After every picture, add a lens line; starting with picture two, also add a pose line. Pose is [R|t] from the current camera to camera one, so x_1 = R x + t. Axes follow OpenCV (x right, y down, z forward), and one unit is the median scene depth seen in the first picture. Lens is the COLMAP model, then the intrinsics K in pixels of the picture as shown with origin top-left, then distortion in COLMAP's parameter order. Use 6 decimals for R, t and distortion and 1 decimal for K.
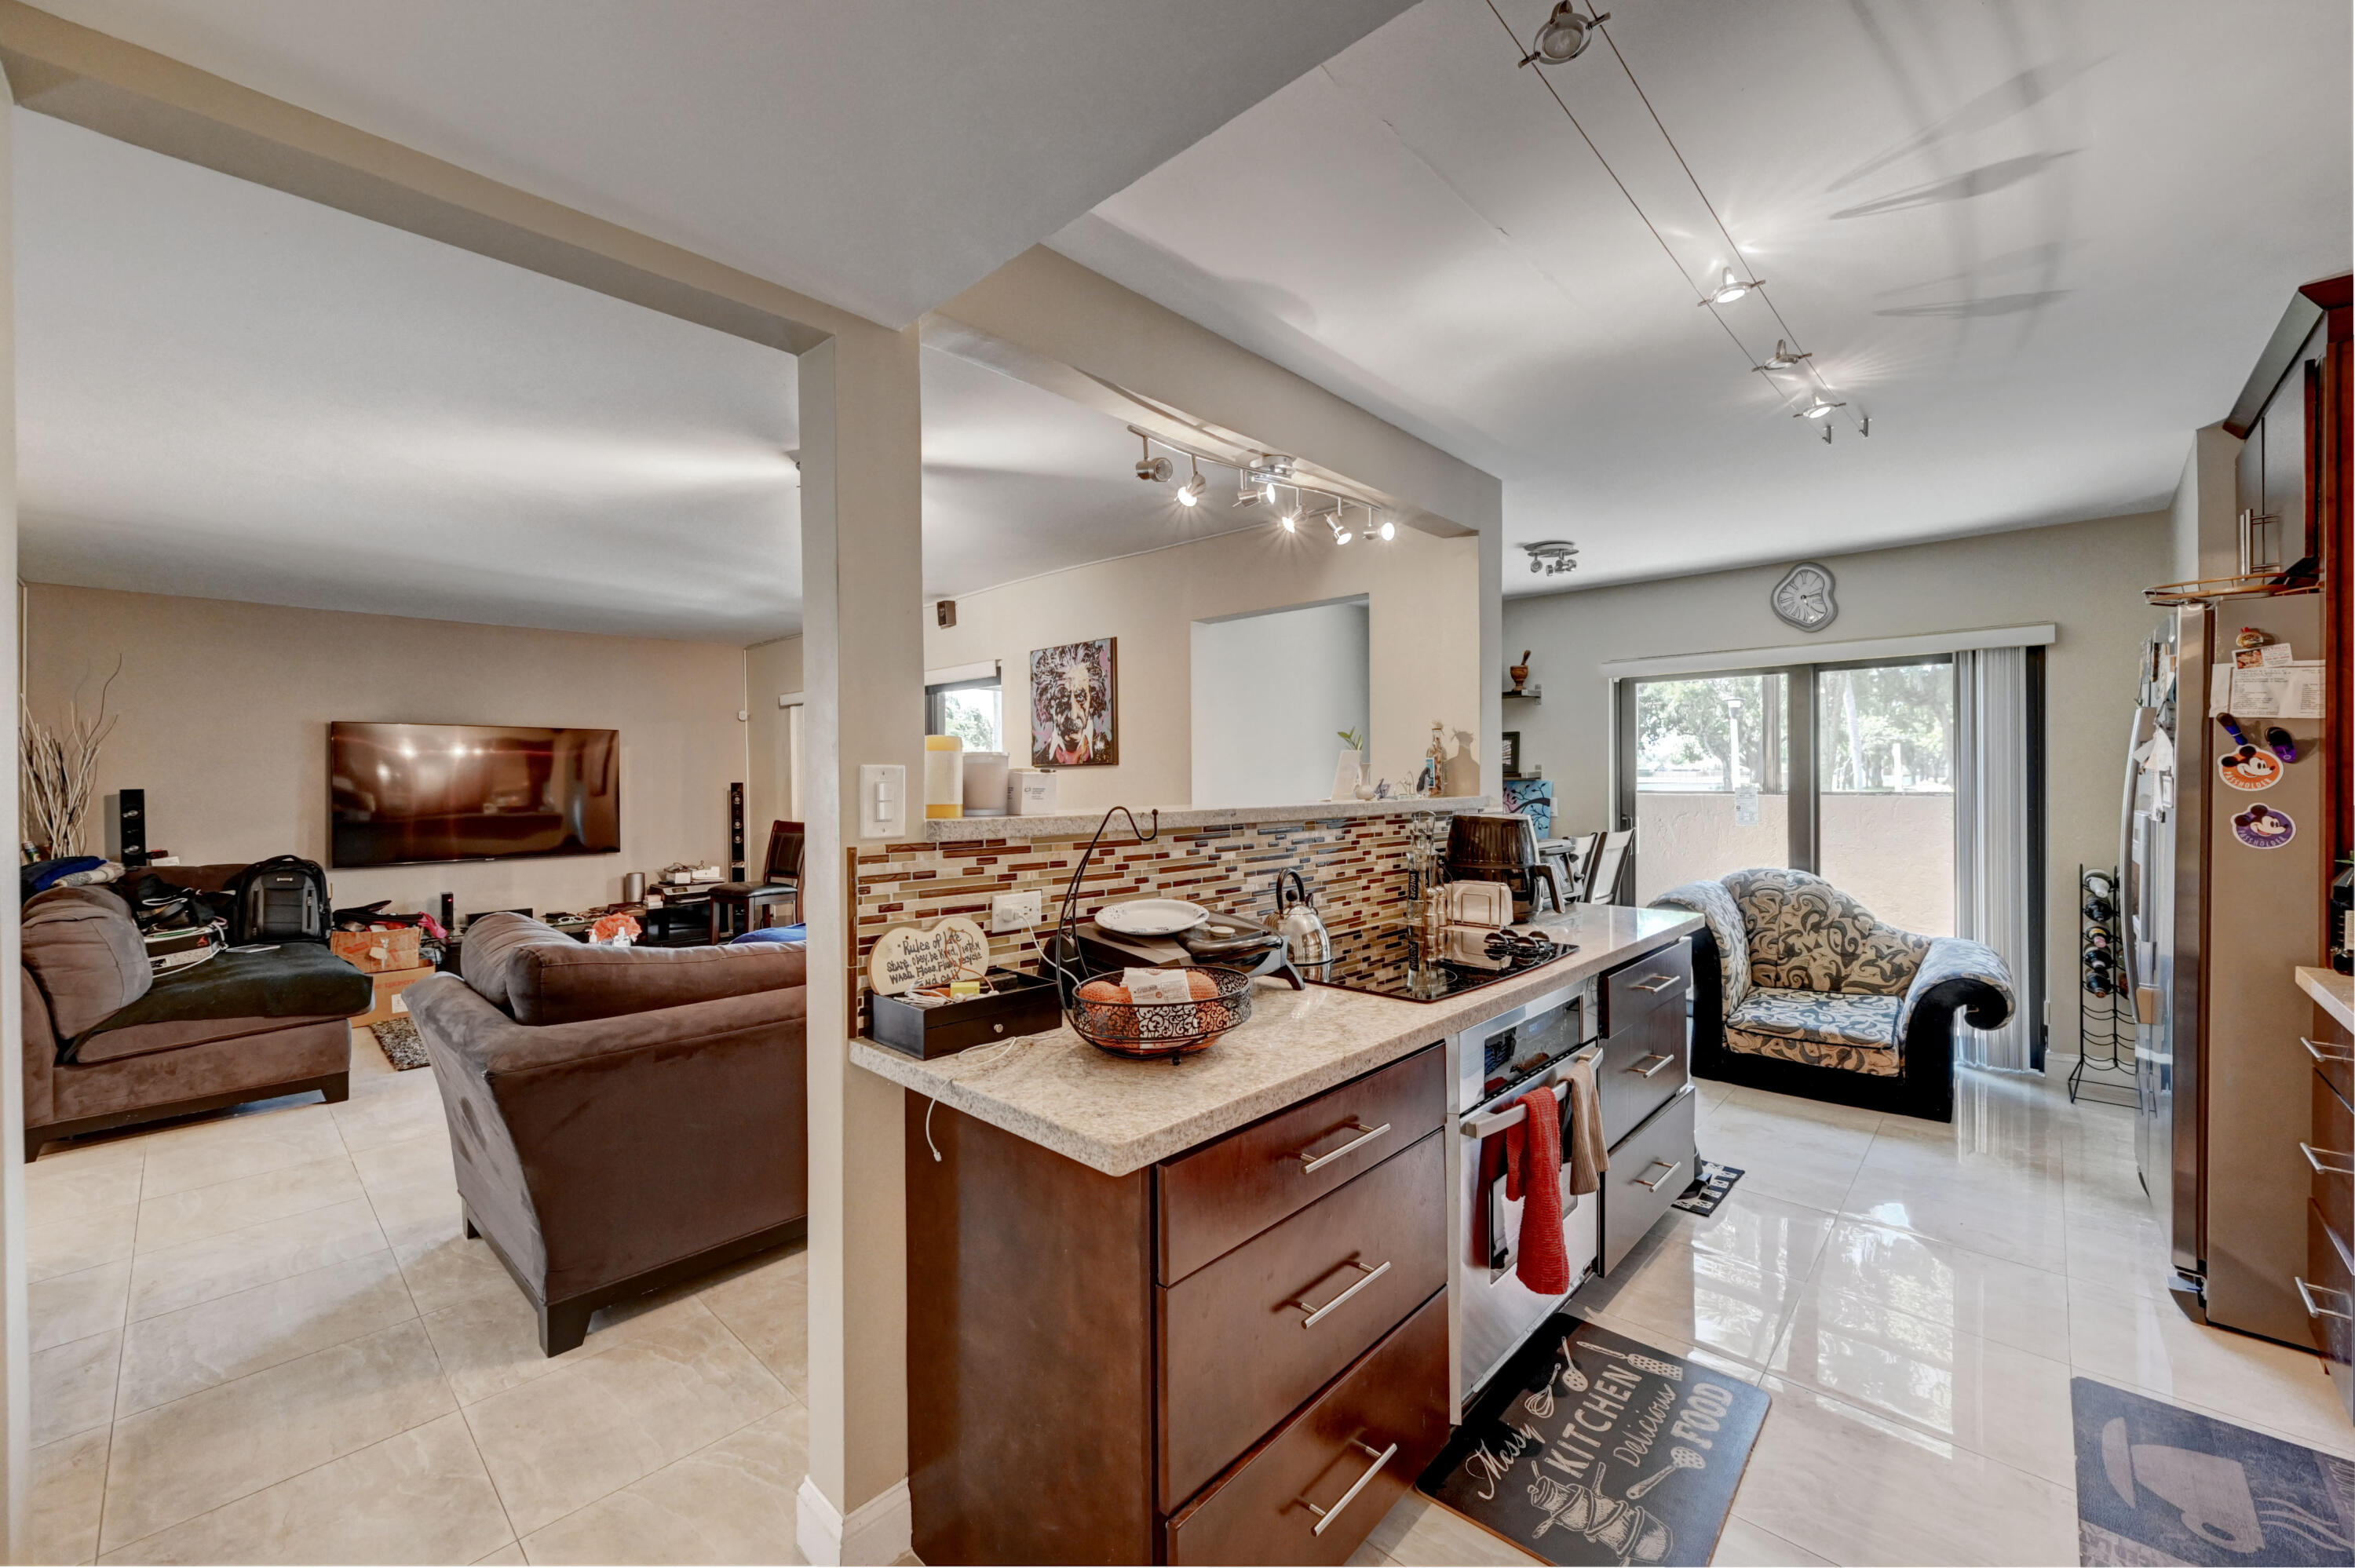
lens RADIAL K [[925.3, 0, 1185.4], [0, 925.3, 784.1], [0, 0, 1]] dist [-0.000652, 0.000035]
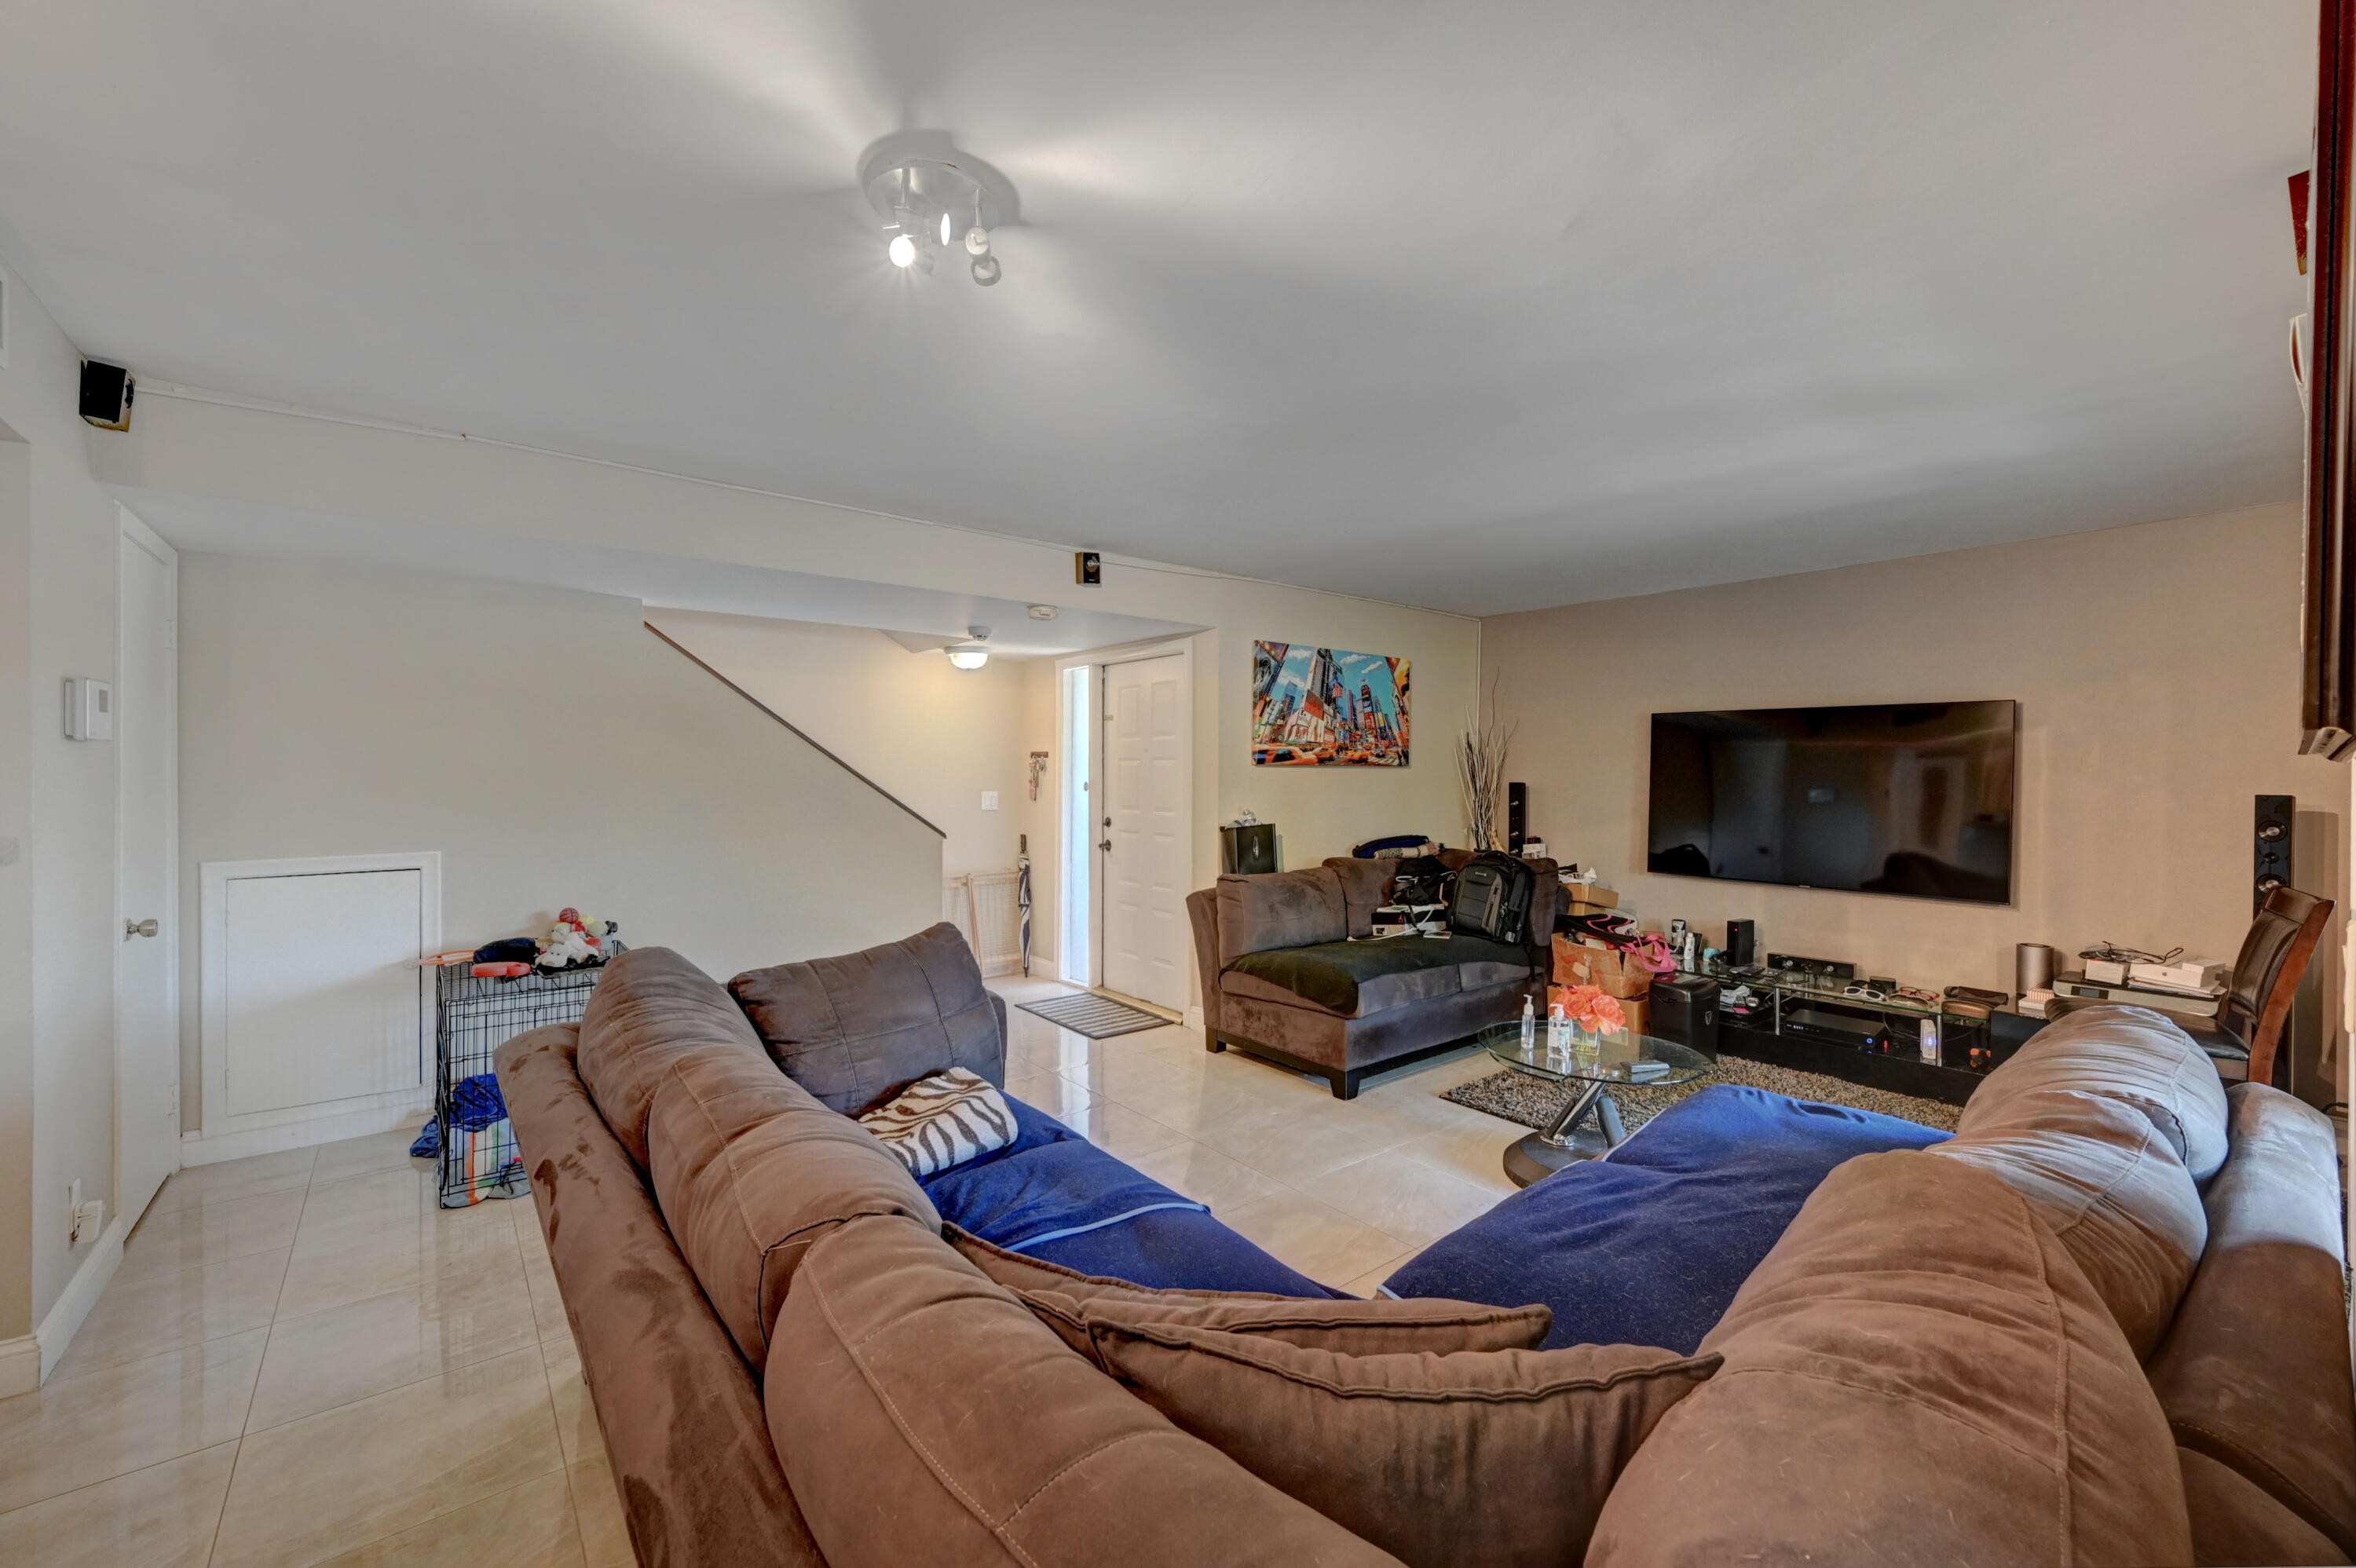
lens RADIAL K [[925.7, 0, 1185.9], [0, 925.7, 784.1], [0, 0, 1]] dist [-0.000652, 0.000035]
pose [[-0.131315, 0.028482, -0.990932, 0.079170], [-0.012192, 0.999465, 0.030342, -0.029325], [0.991266, 0.016065, -0.130897, 0.987644]]
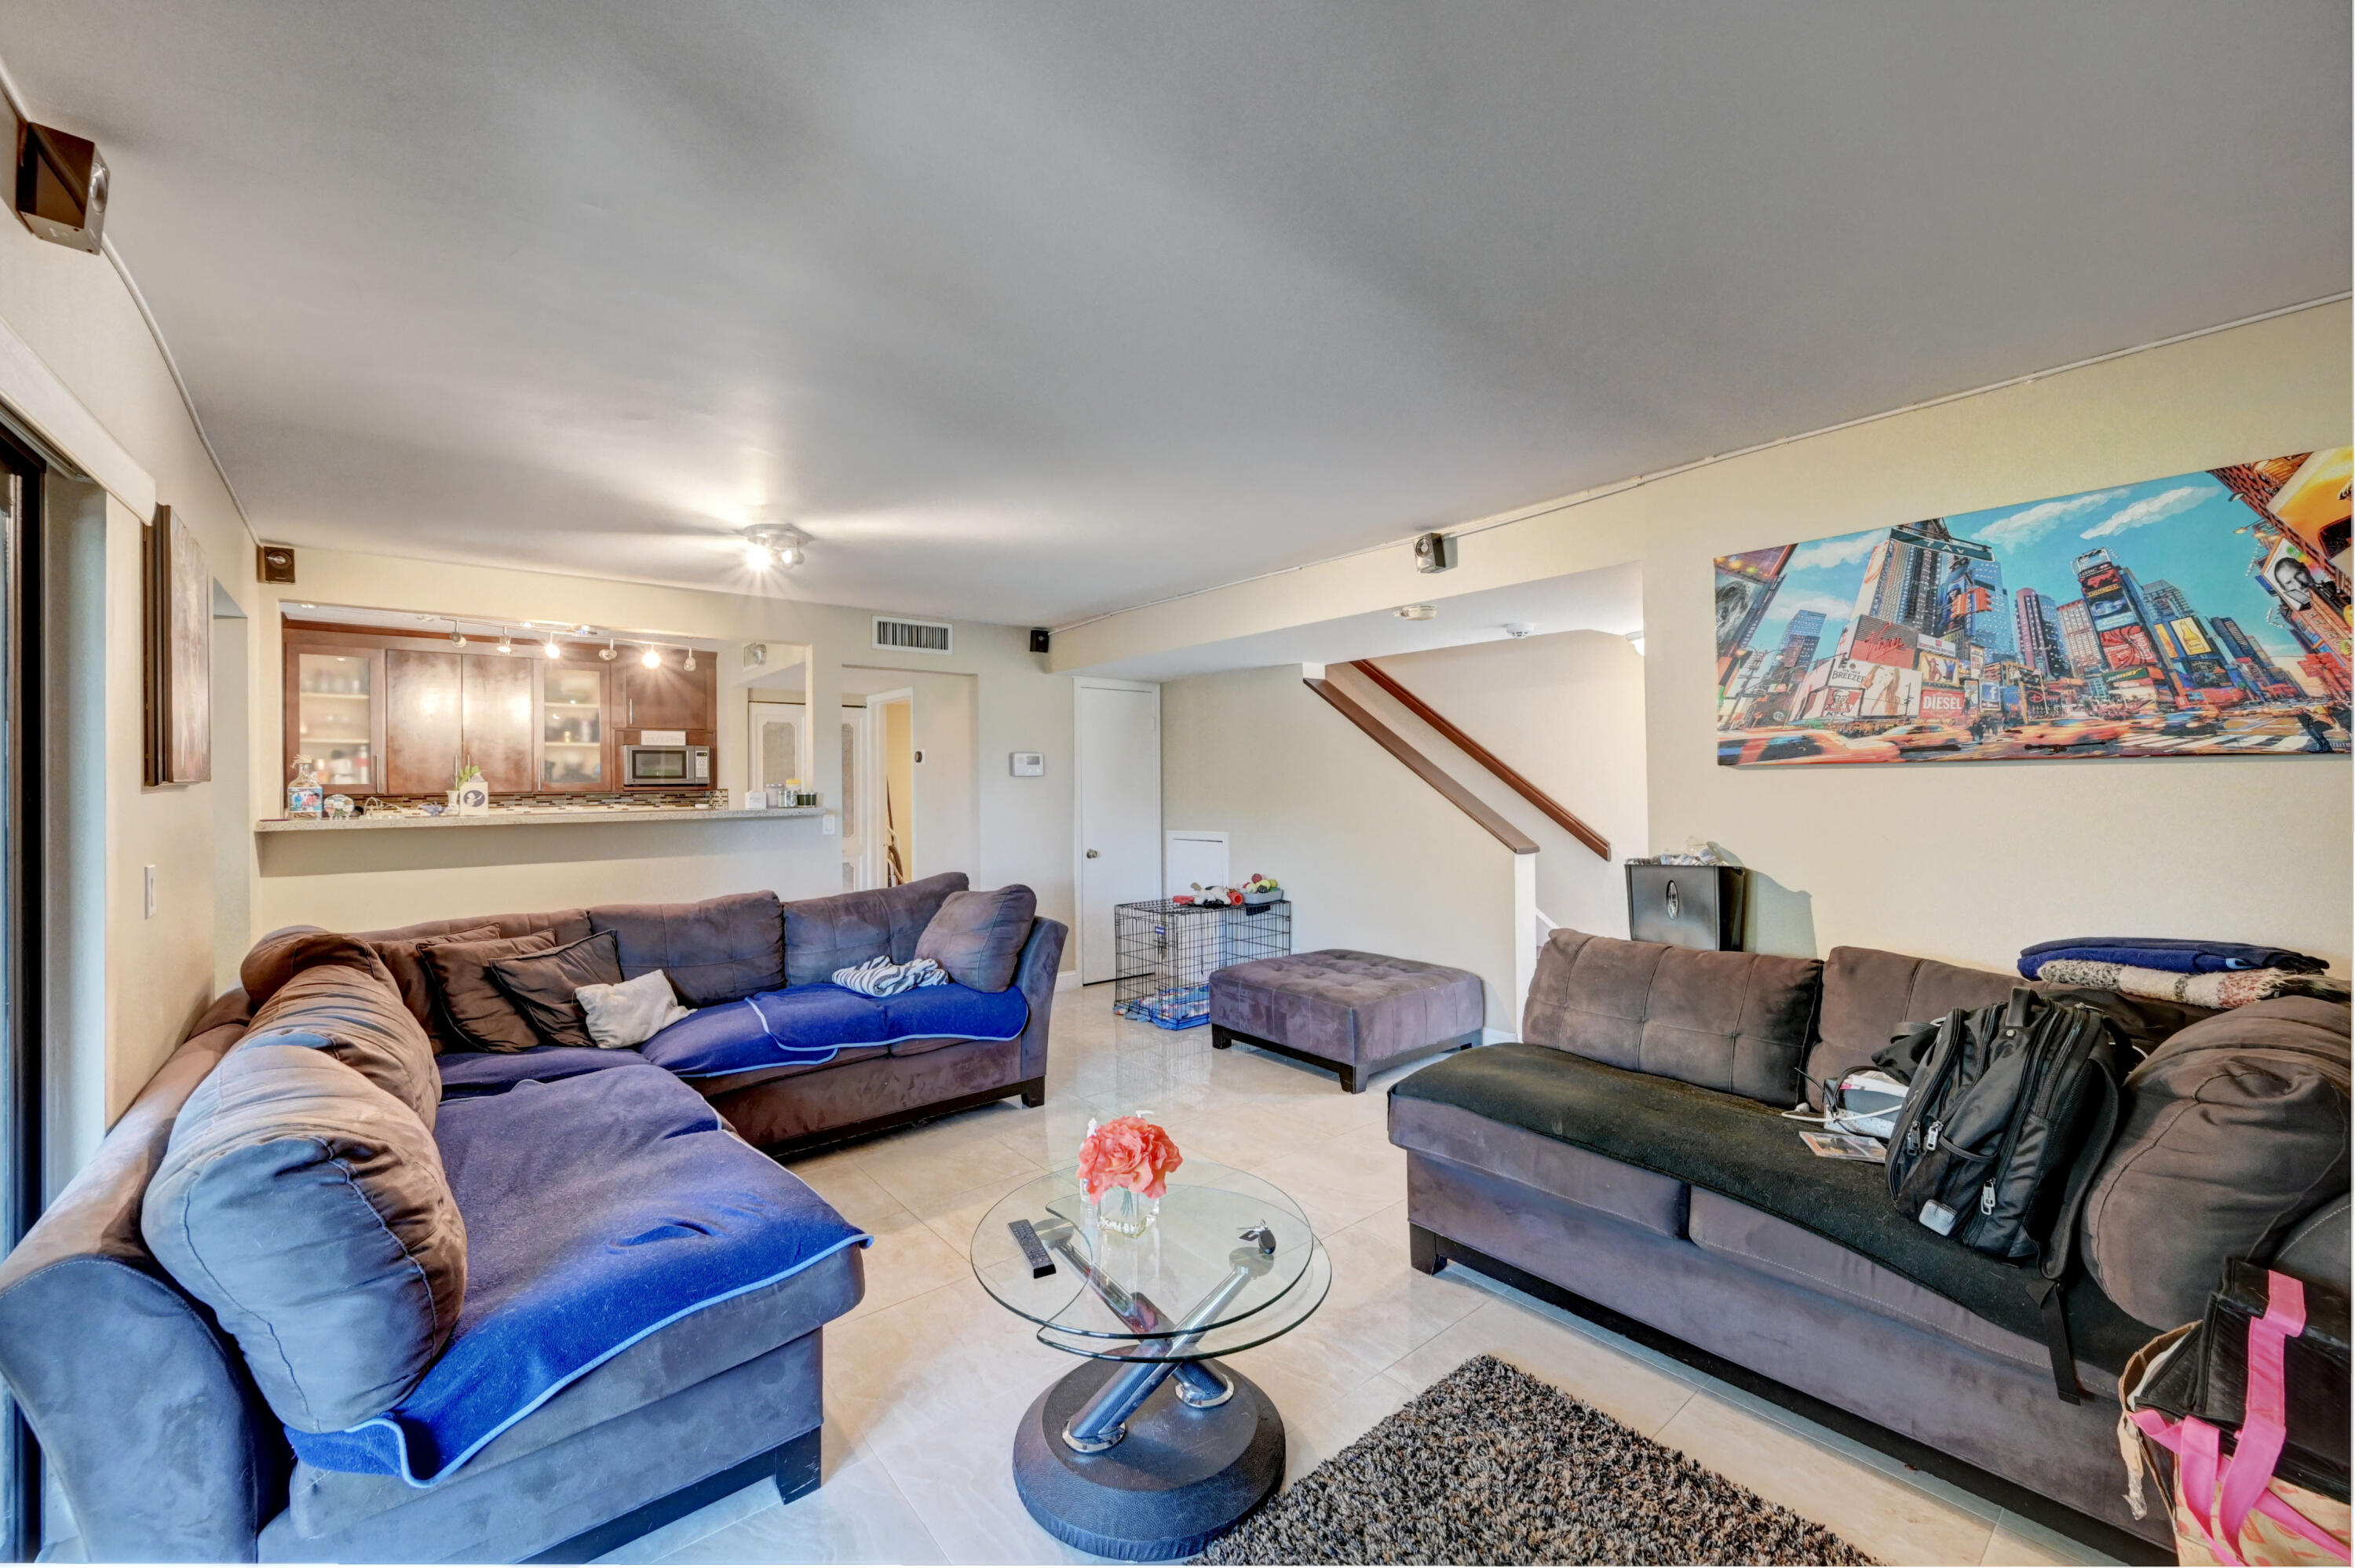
lens RADIAL K [[925.3, 0, 1185.4], [0, 925.3, 784.1], [0, 0, 1]] dist [-0.000652, 0.000035]
pose [[-0.992187, 0.021597, 0.122873, -0.887419], [0.022467, 0.999731, 0.005706, -0.017239], [-0.122717, 0.008422, -0.992406, 1.750880]]
